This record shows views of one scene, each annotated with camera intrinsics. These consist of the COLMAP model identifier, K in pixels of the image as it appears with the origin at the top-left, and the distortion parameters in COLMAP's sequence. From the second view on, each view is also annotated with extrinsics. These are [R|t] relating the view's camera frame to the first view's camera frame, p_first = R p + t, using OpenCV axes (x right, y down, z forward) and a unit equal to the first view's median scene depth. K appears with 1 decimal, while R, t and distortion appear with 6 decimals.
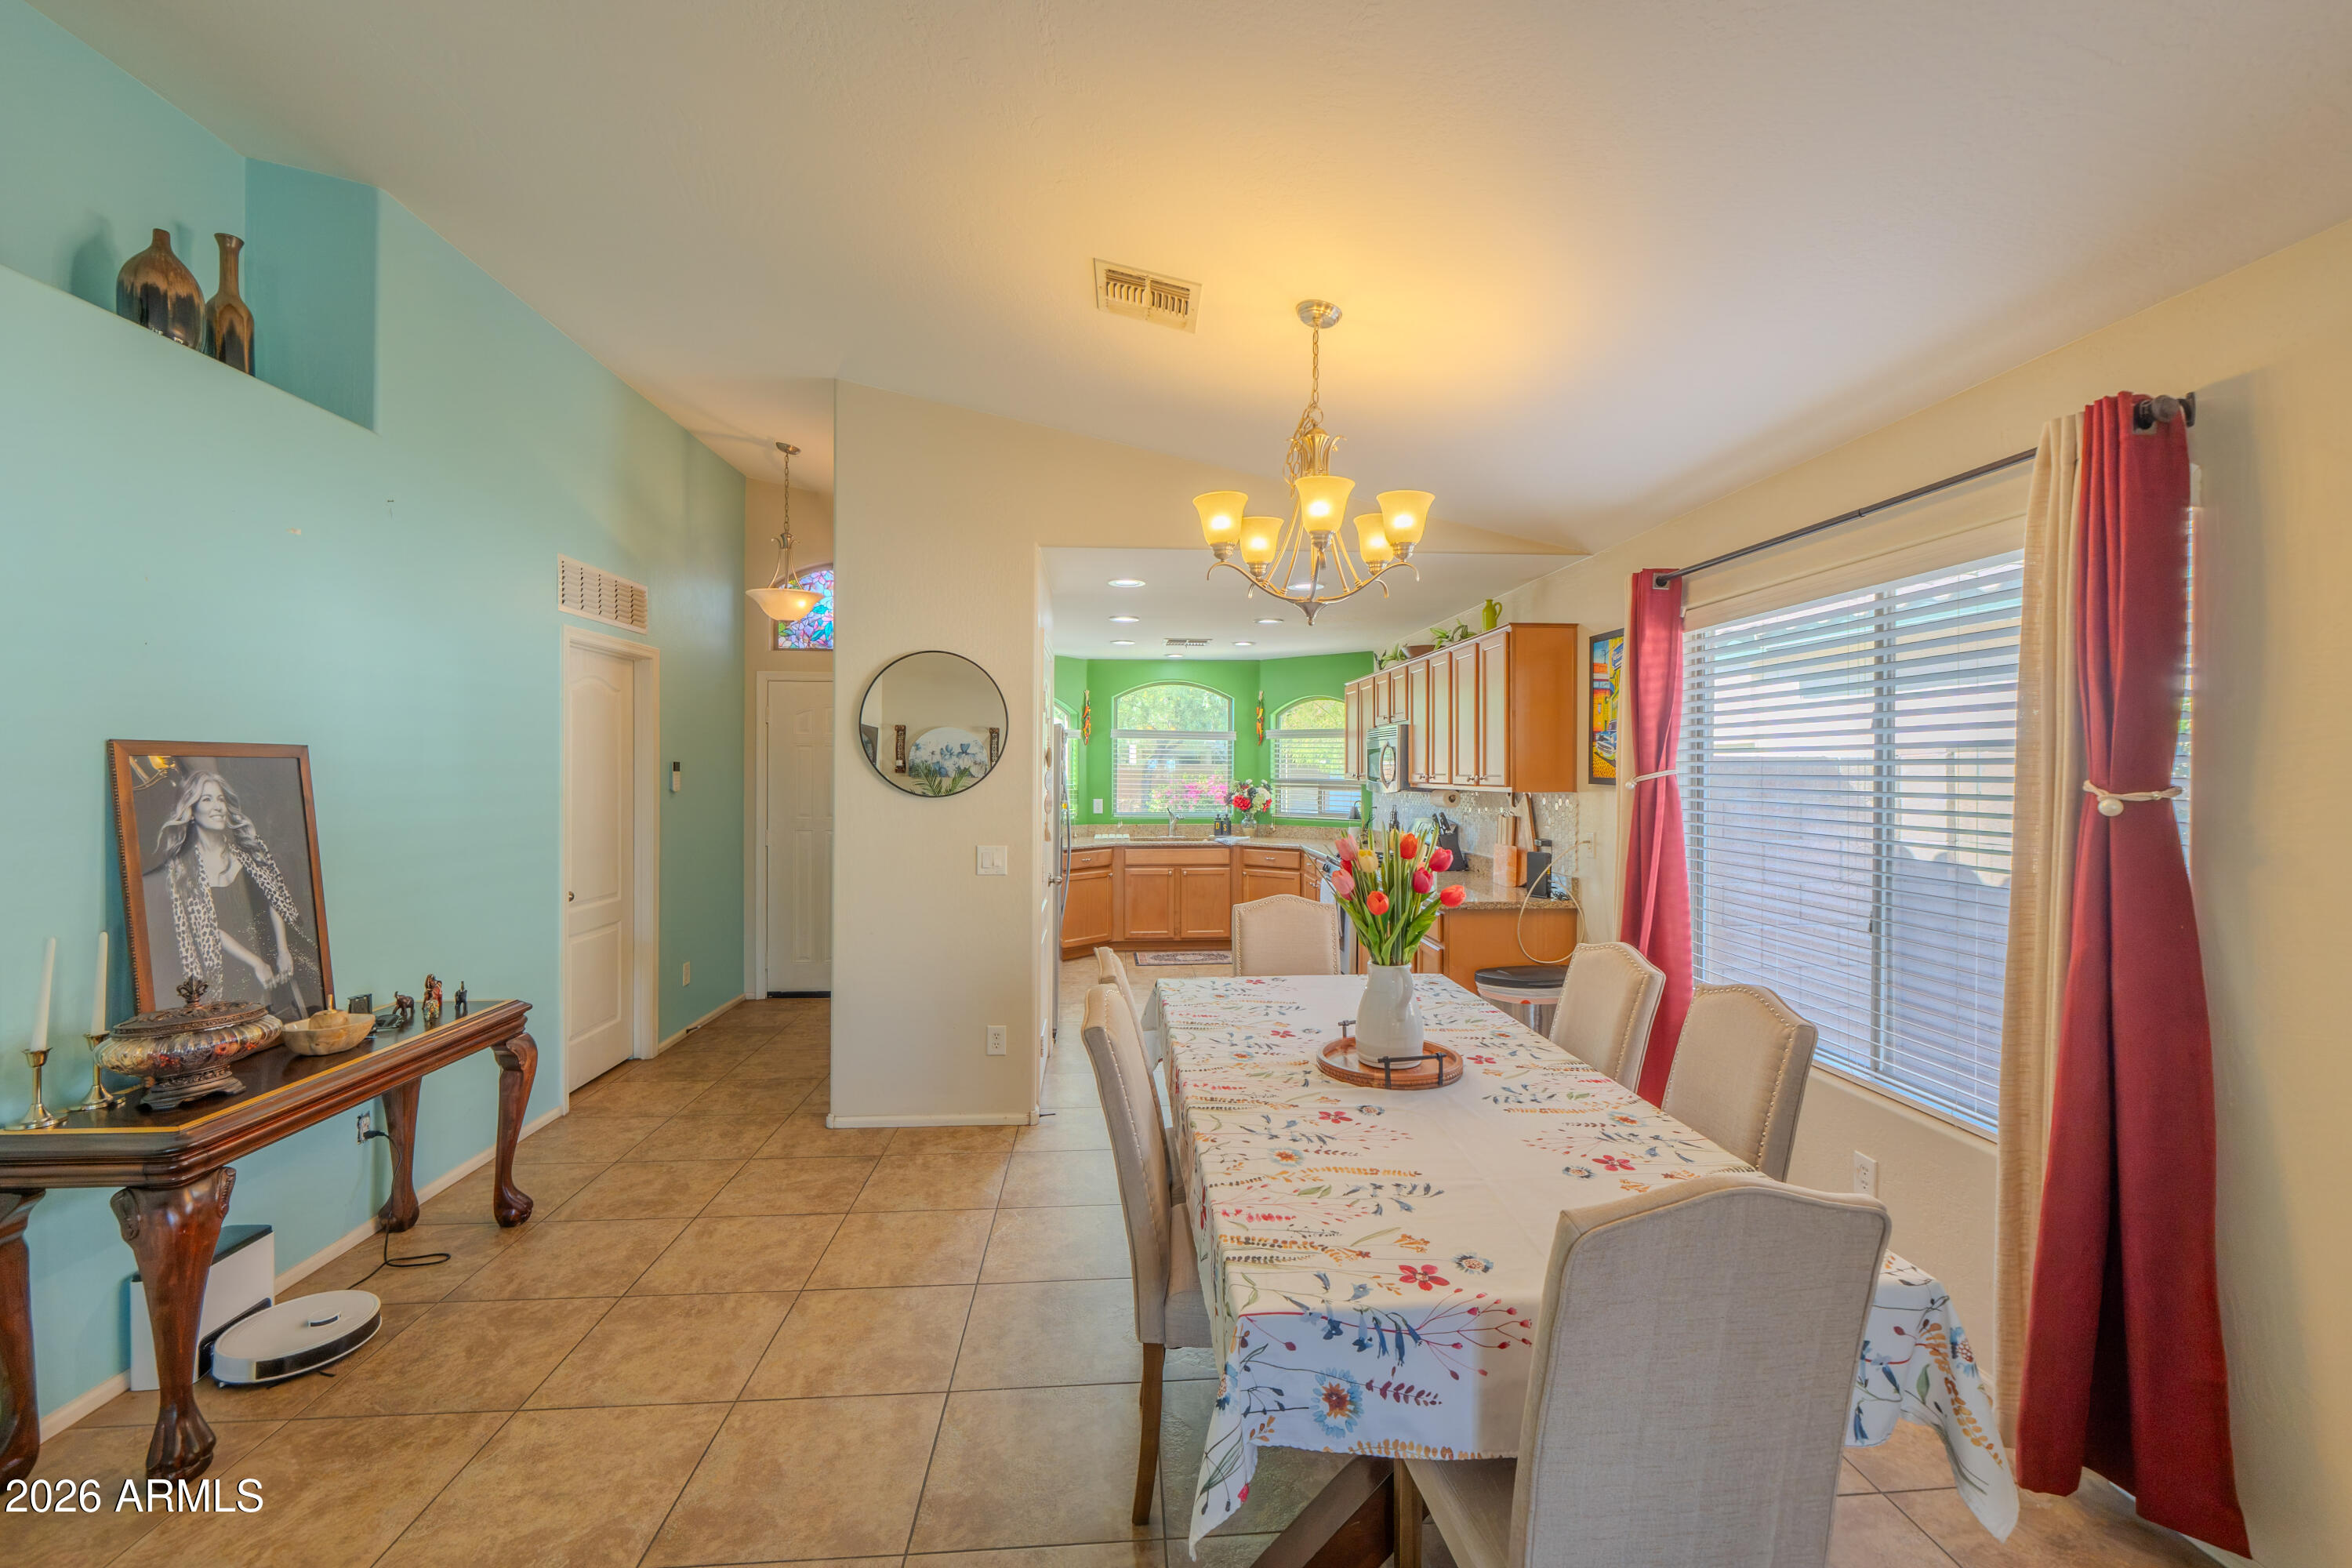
lens RADIAL K [[1005.3, 0, 1177.4], [0, 1005.3, 768.4], [0, 0, 1]] dist [-0.004347, -0.000138]
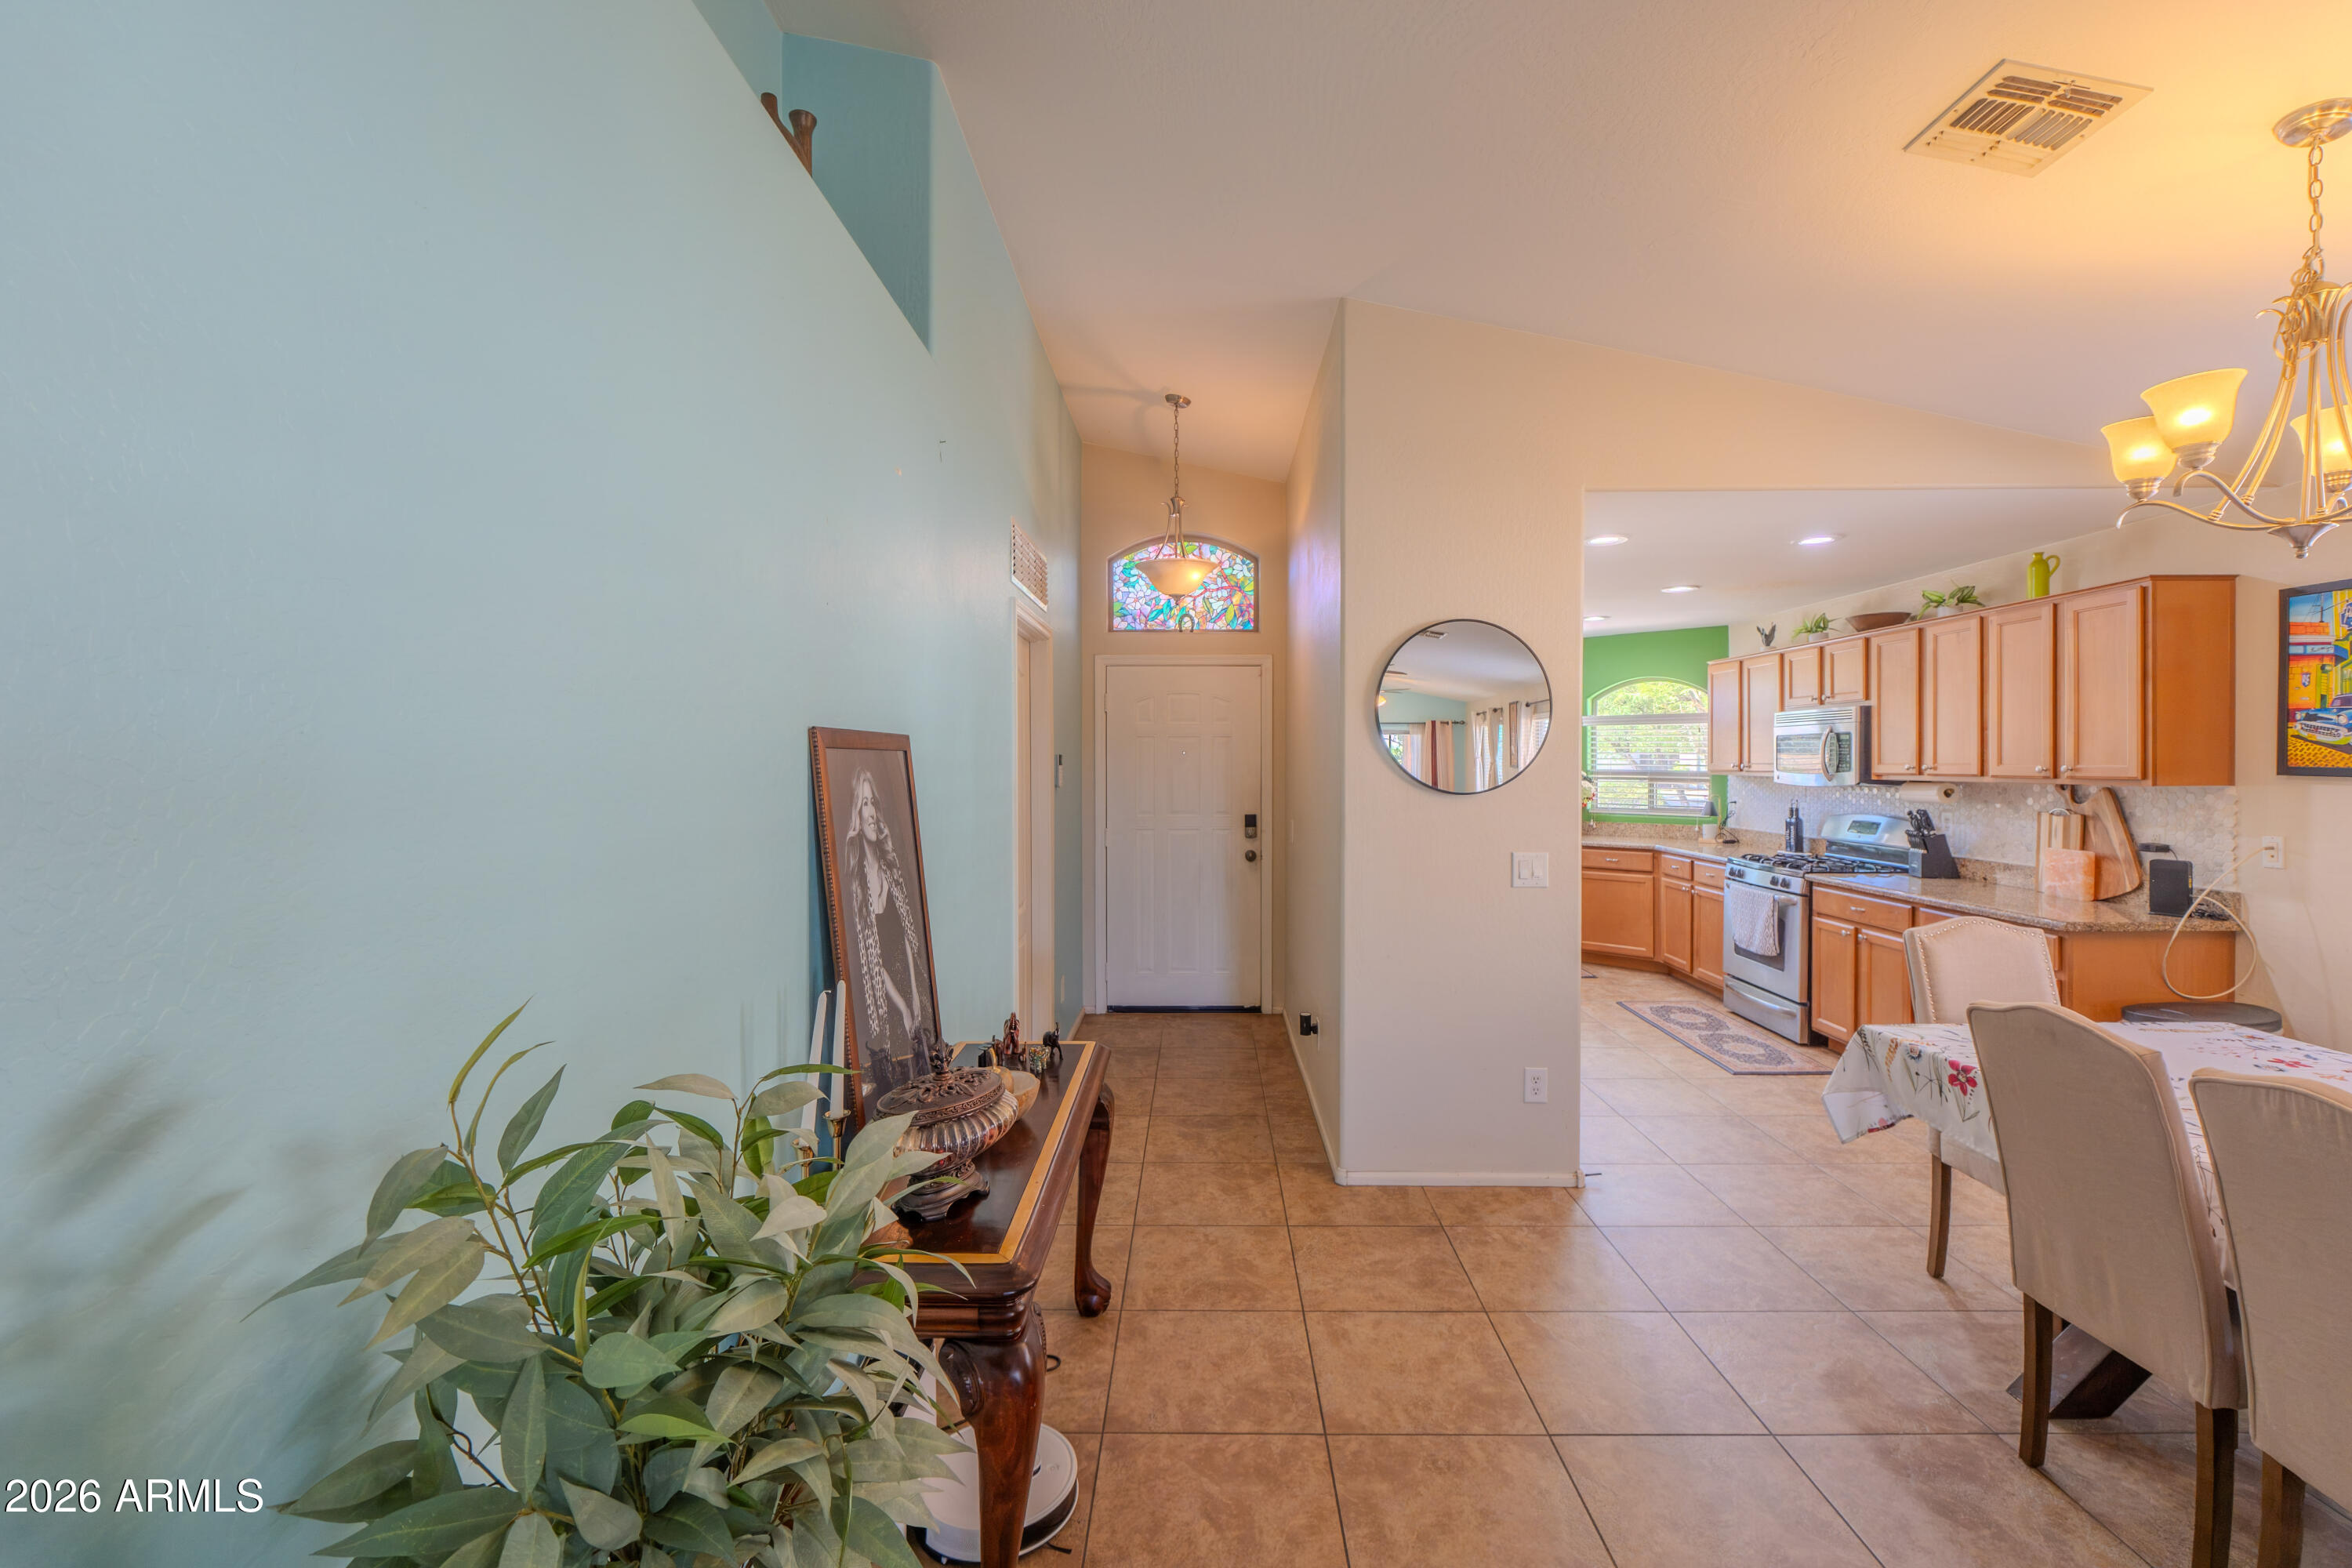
lens RADIAL K [[1010.7, 0, 1179.2], [0, 1010.7, 770.5], [0, 0, 1]] dist [-0.008955, -0.000070]
pose [[0.996085, -0.004618, -0.088282, -0.359383], [0.005473, 0.999940, 0.009446, -0.000498], [0.088233, -0.009892, 0.996051, 0.126314]]
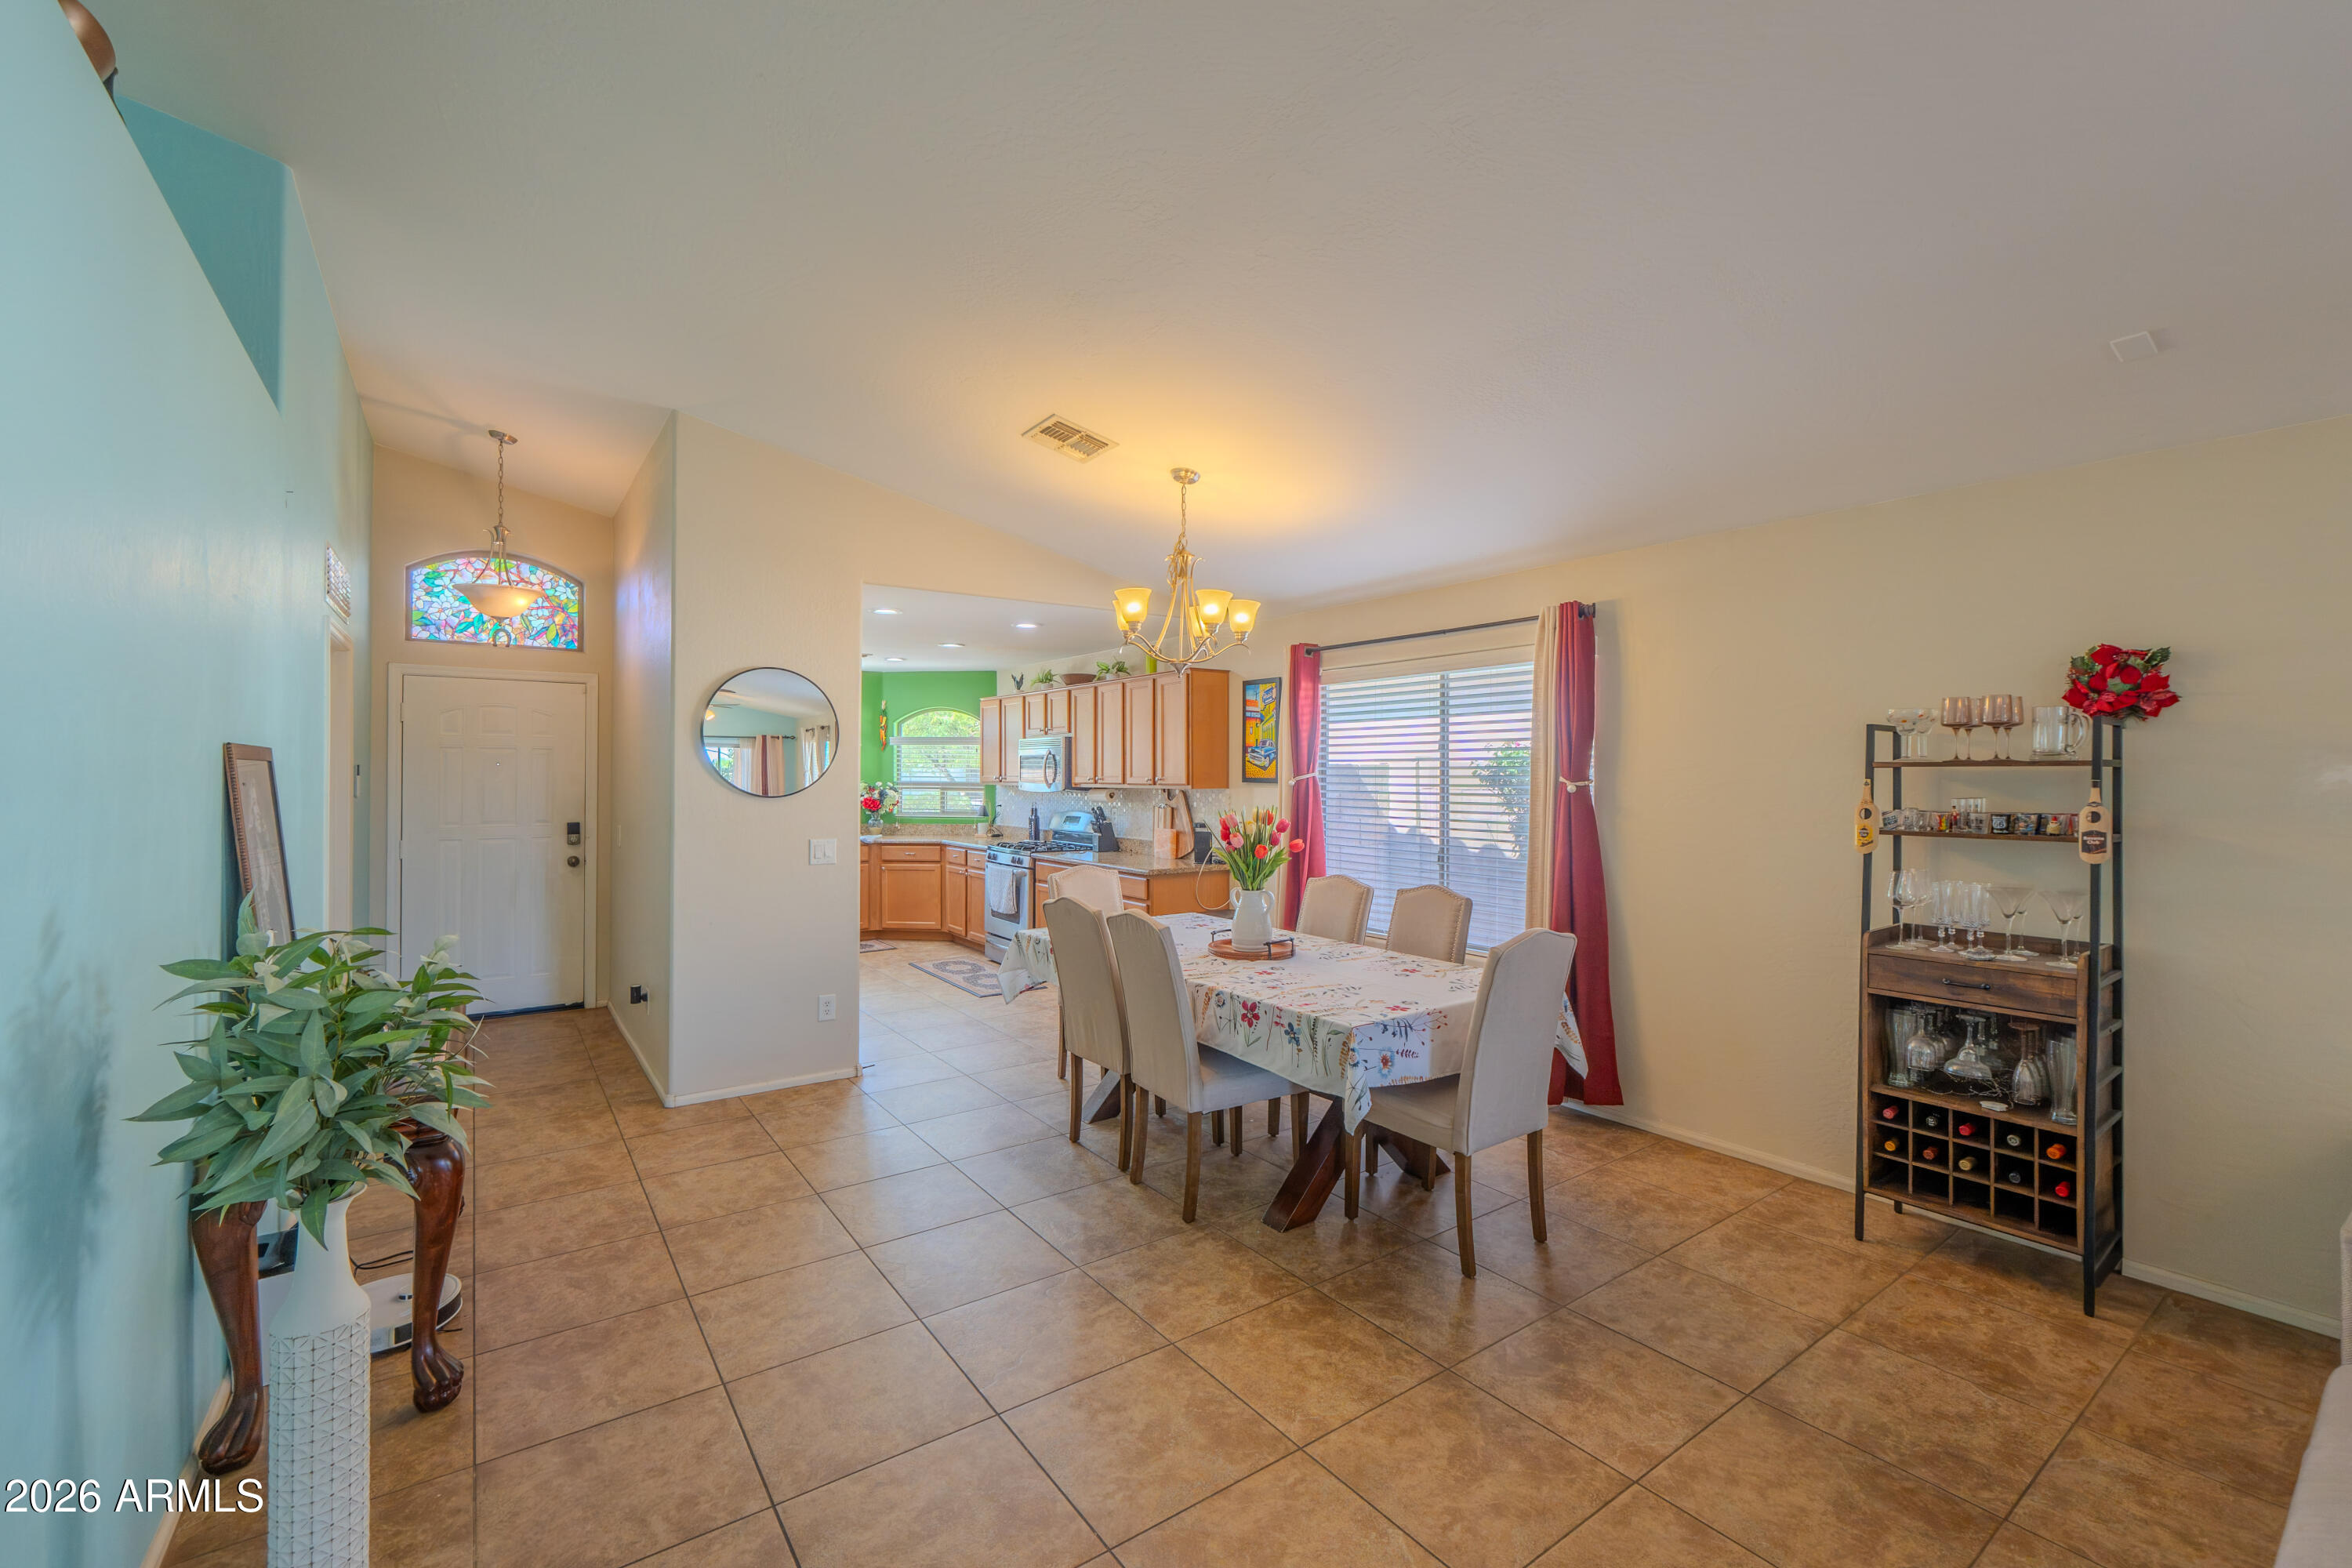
lens RADIAL K [[1008.1, 0, 1190.0], [0, 1008.1, 769.7], [0, 0, 1]] dist [0.002438, -0.000450]
pose [[0.851300, 0.000874, 0.524678, -0.388886], [0.000724, 0.999996, -0.002840, 0.001044], [-0.524679, 0.002798, 0.851296, -0.184357]]
